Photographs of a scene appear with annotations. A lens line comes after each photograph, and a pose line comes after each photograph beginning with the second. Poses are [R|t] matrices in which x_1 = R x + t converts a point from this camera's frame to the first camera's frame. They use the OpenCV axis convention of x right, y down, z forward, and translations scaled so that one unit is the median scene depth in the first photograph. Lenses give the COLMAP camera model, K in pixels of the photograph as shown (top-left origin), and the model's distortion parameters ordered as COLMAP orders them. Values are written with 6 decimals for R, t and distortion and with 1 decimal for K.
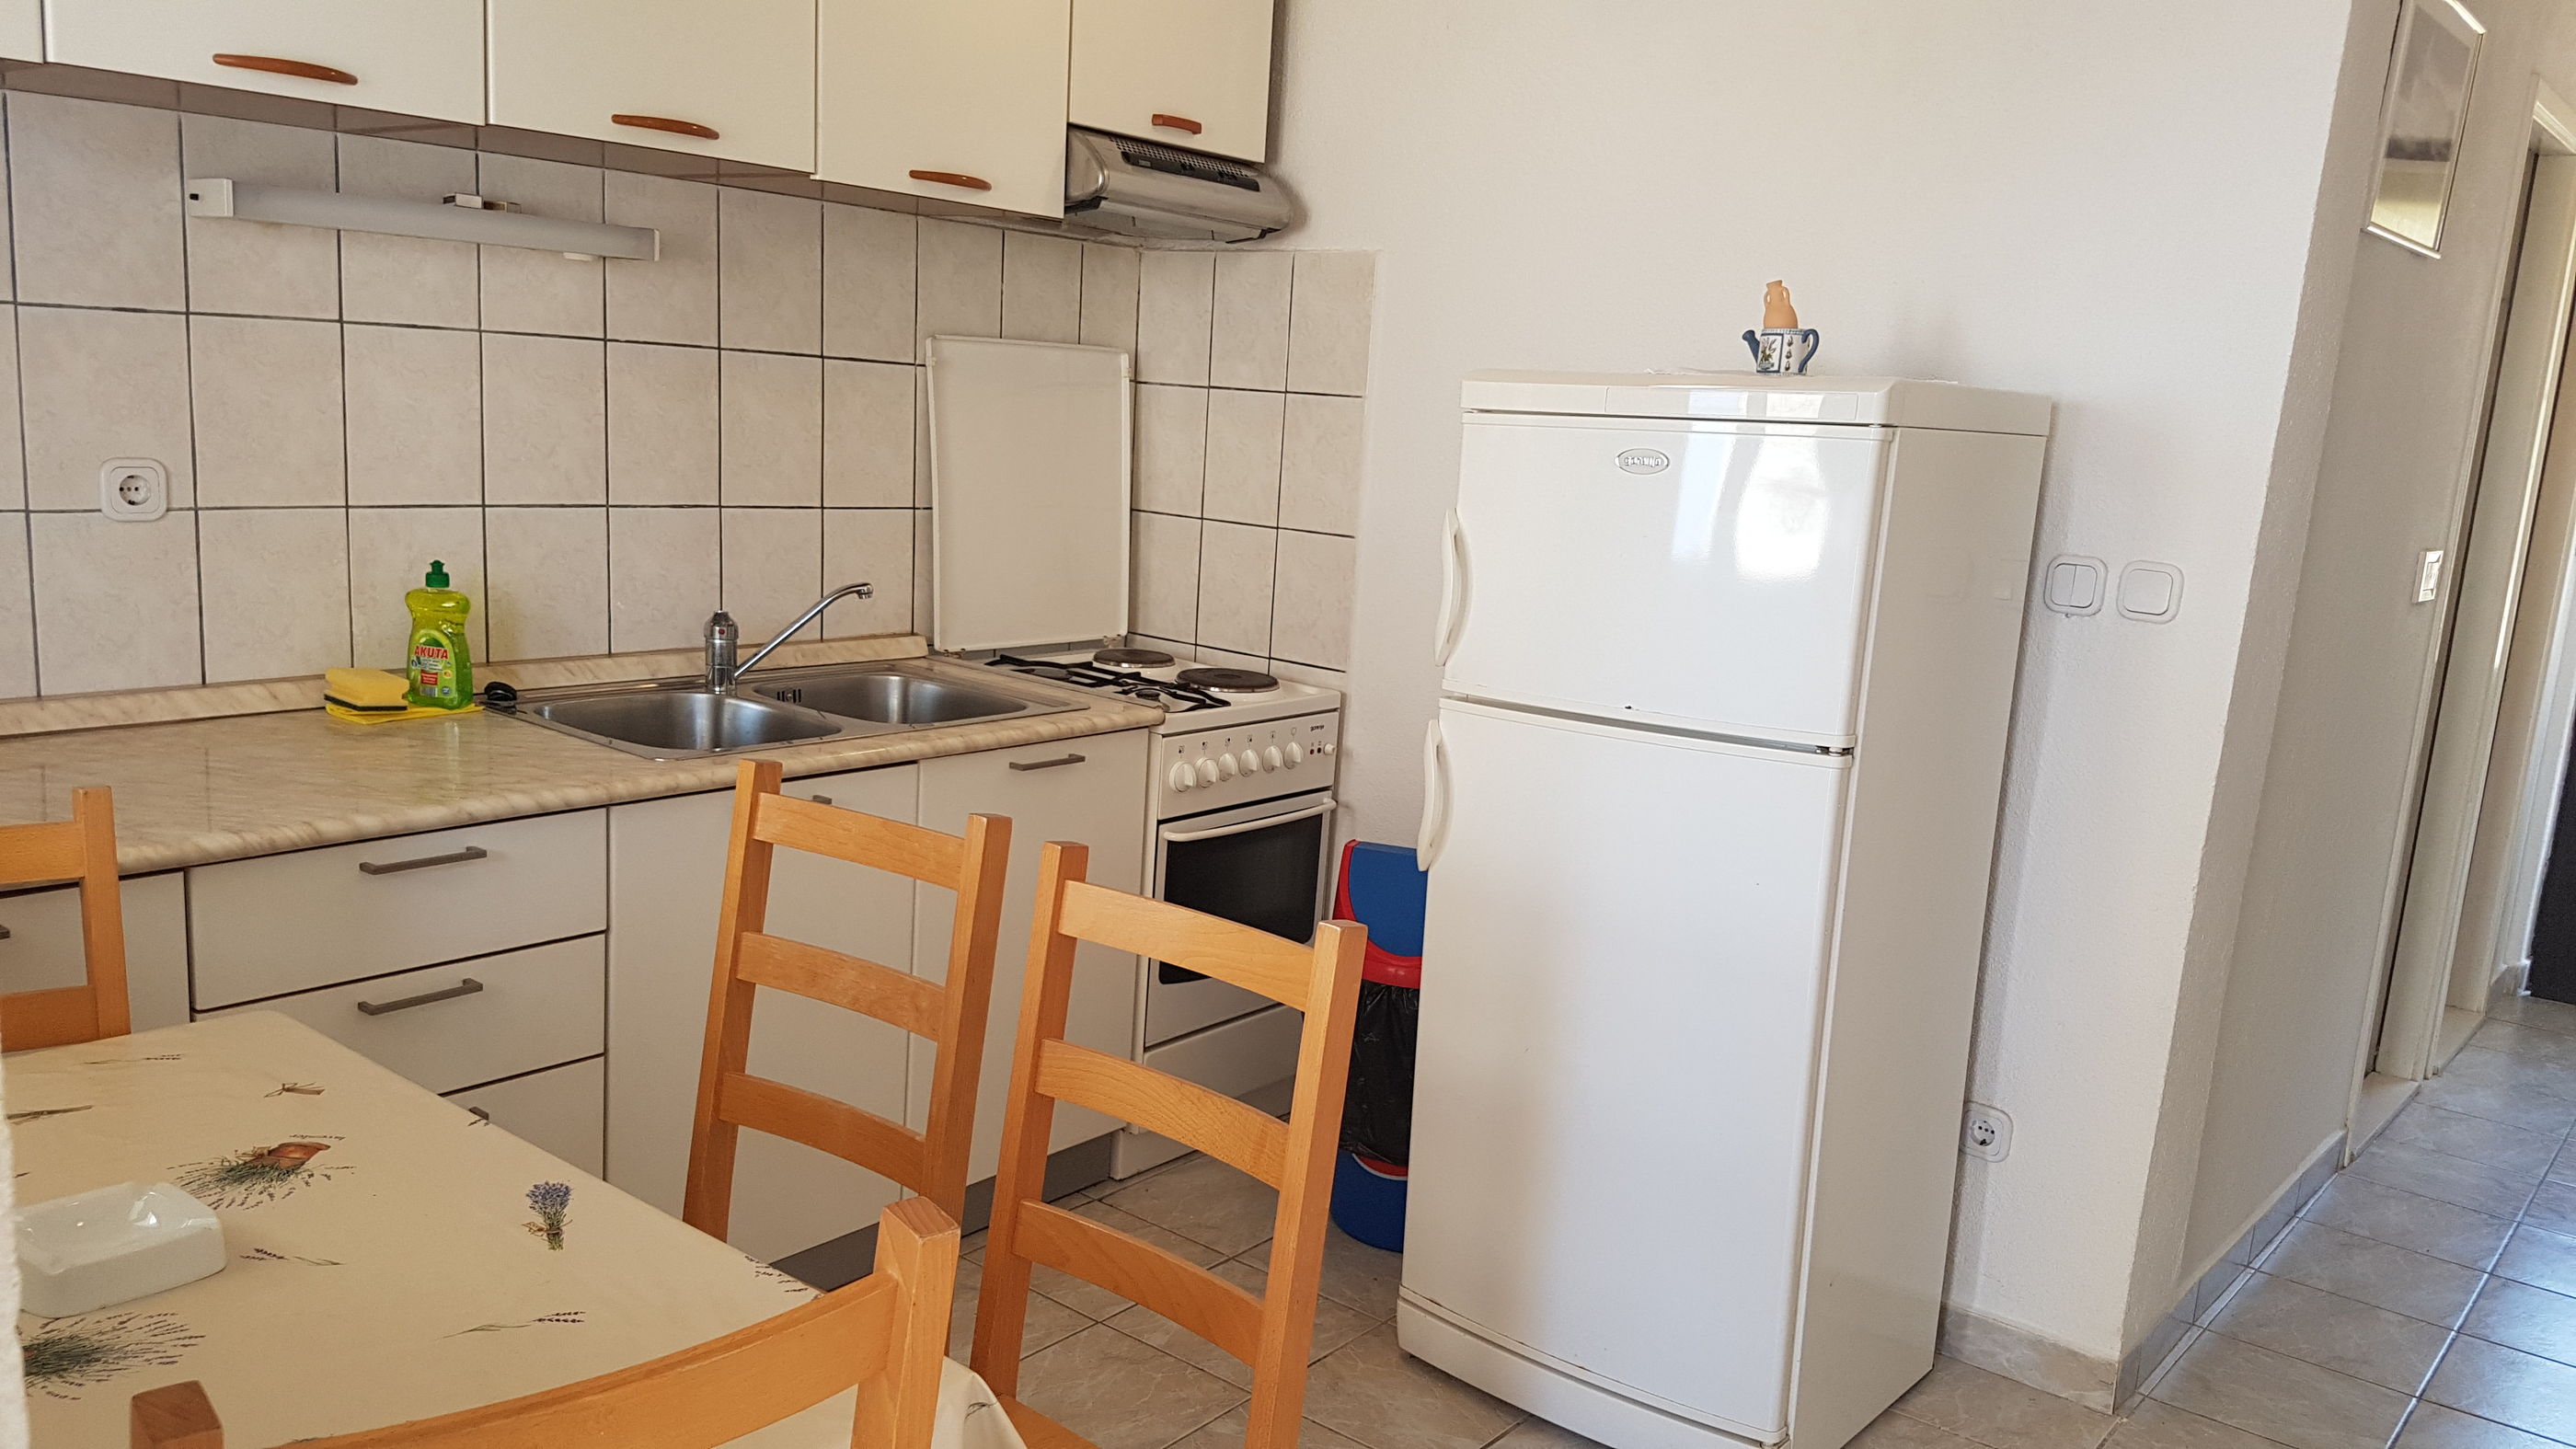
lens RADIAL K [[1992.3, 0, 1288.0], [0, 1992.3, 724.5], [0, 0, 1]] dist [-0.002978, -0.004888]
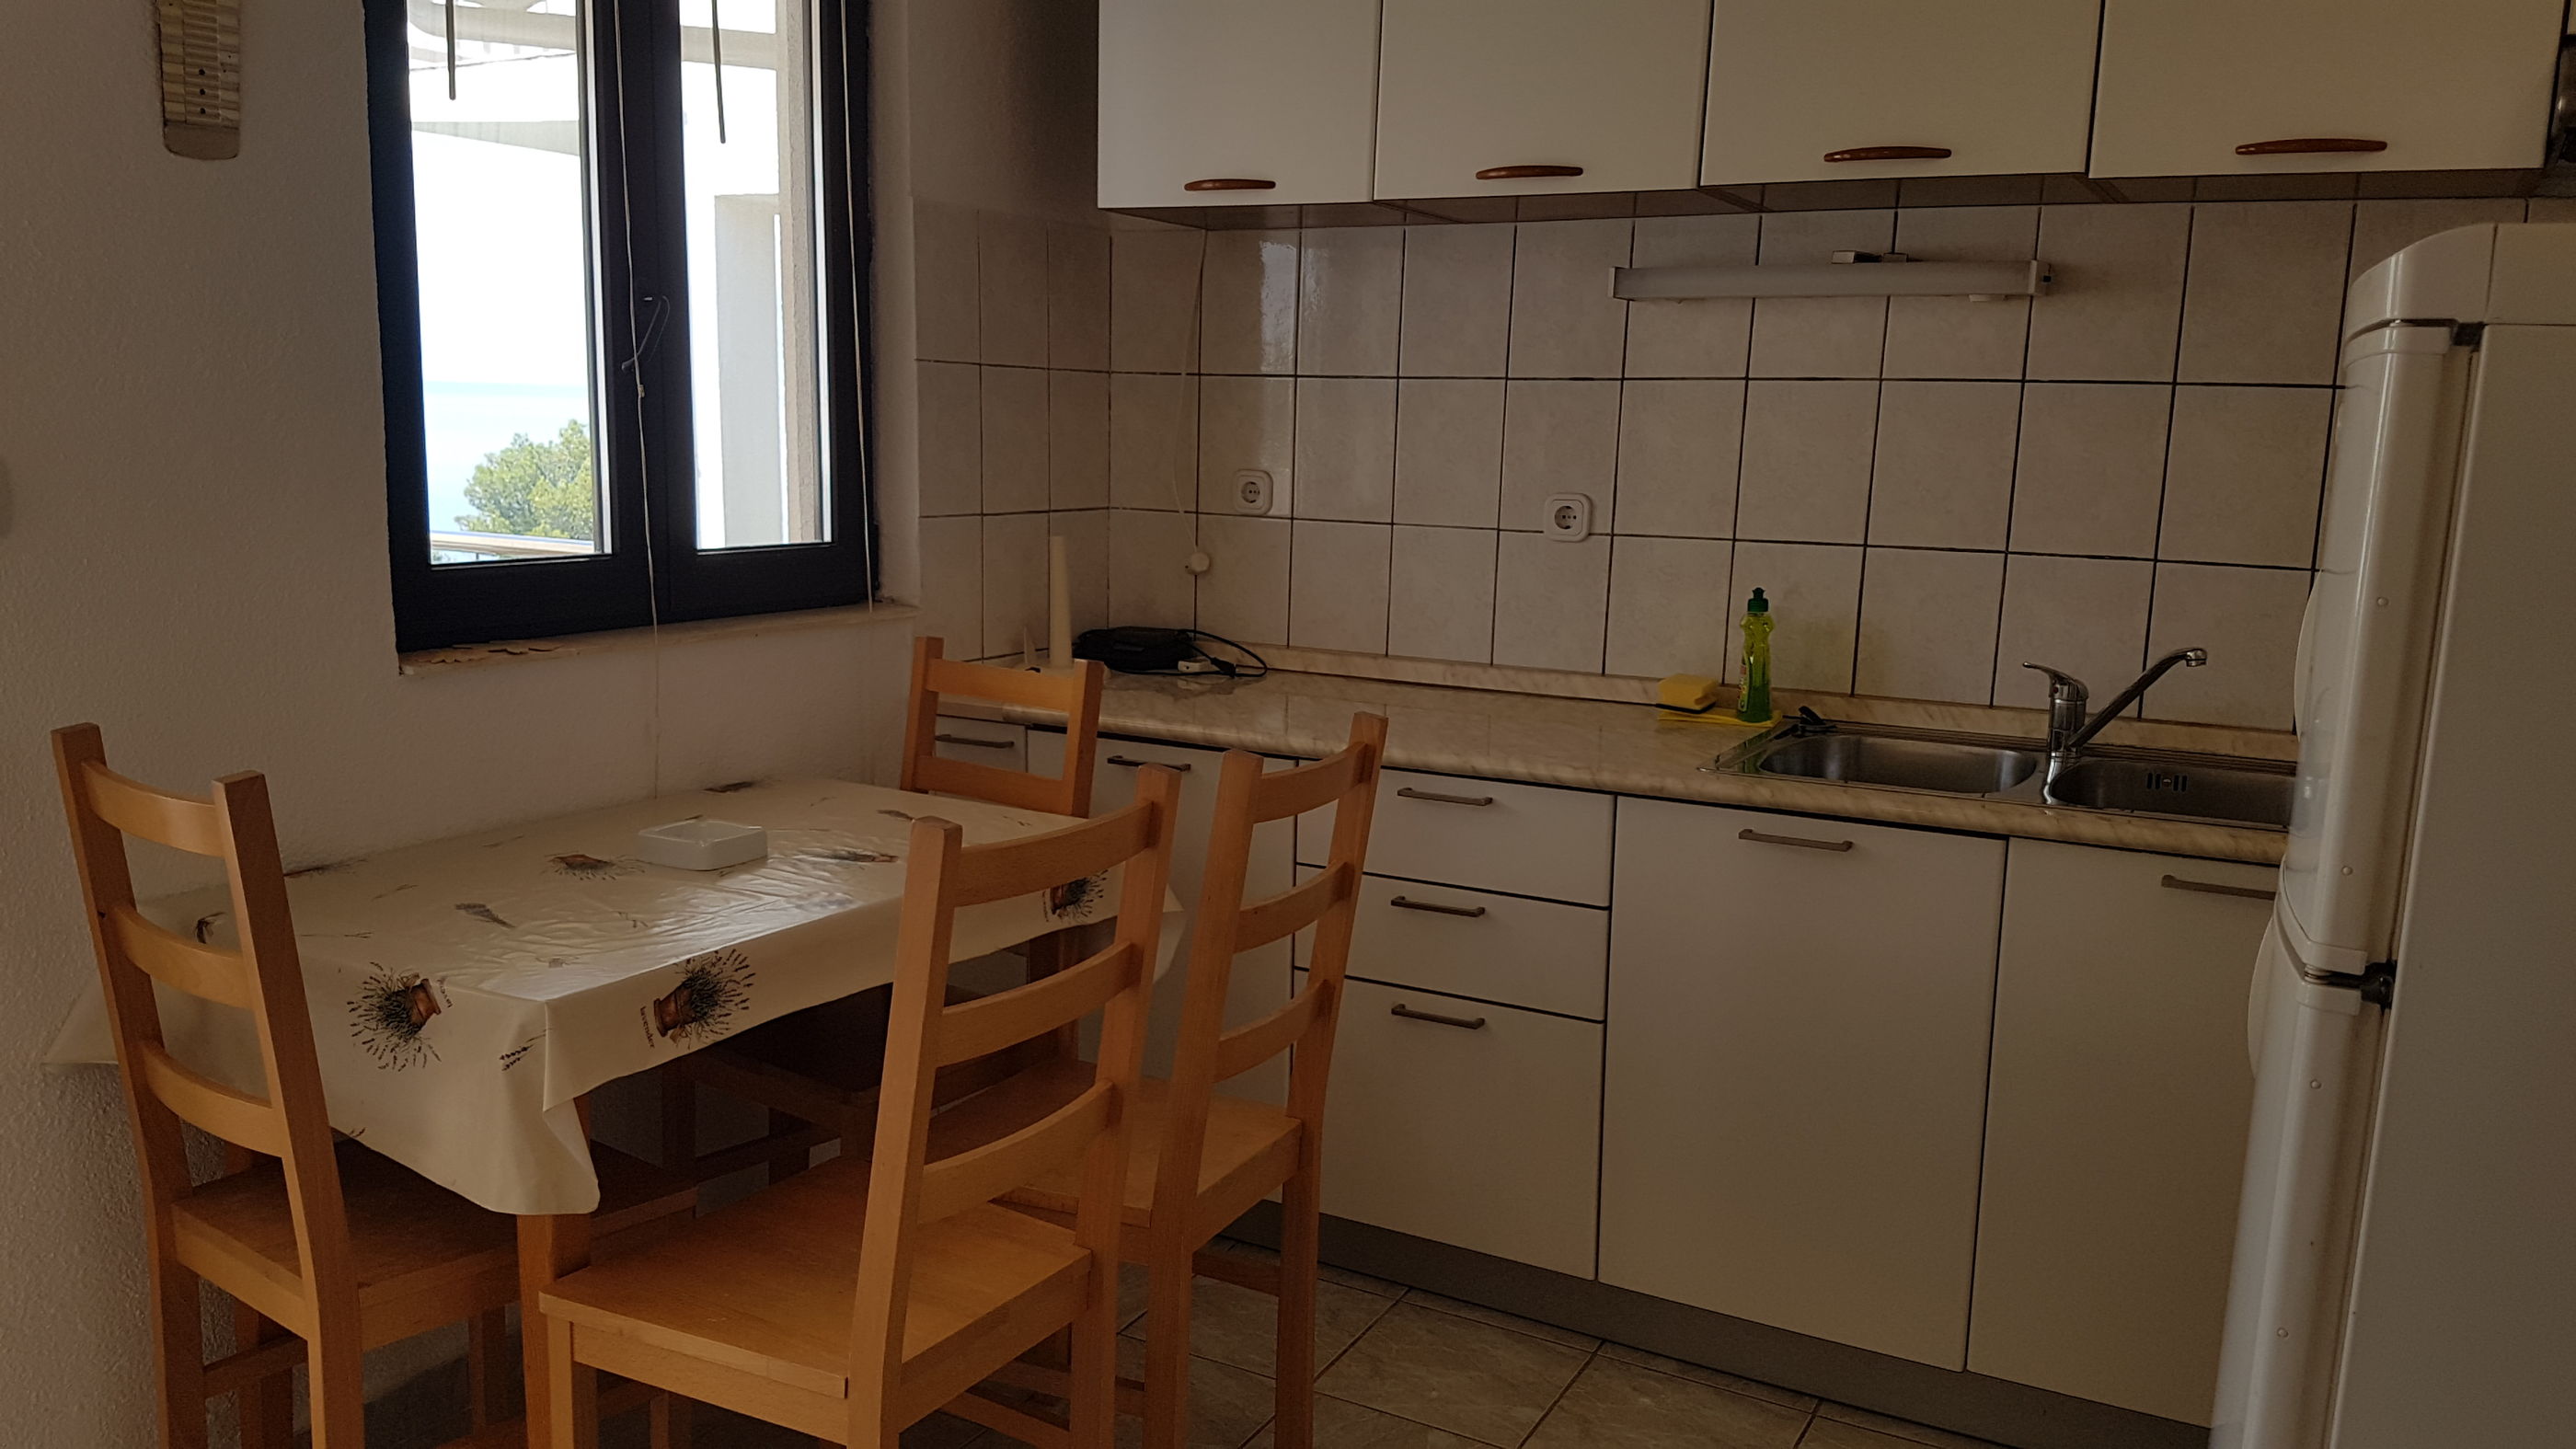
lens RADIAL K [[1973.1, 0, 1229.6], [0, 1973.1, 807.3], [0, 0, 1]] dist [0.117686, -0.225282]
pose [[0.164944, 0.136511, -0.976810, 0.650073], [-0.177160, 0.978369, 0.106813, -0.029581], [0.970262, 0.155434, 0.185560, 0.540925]]
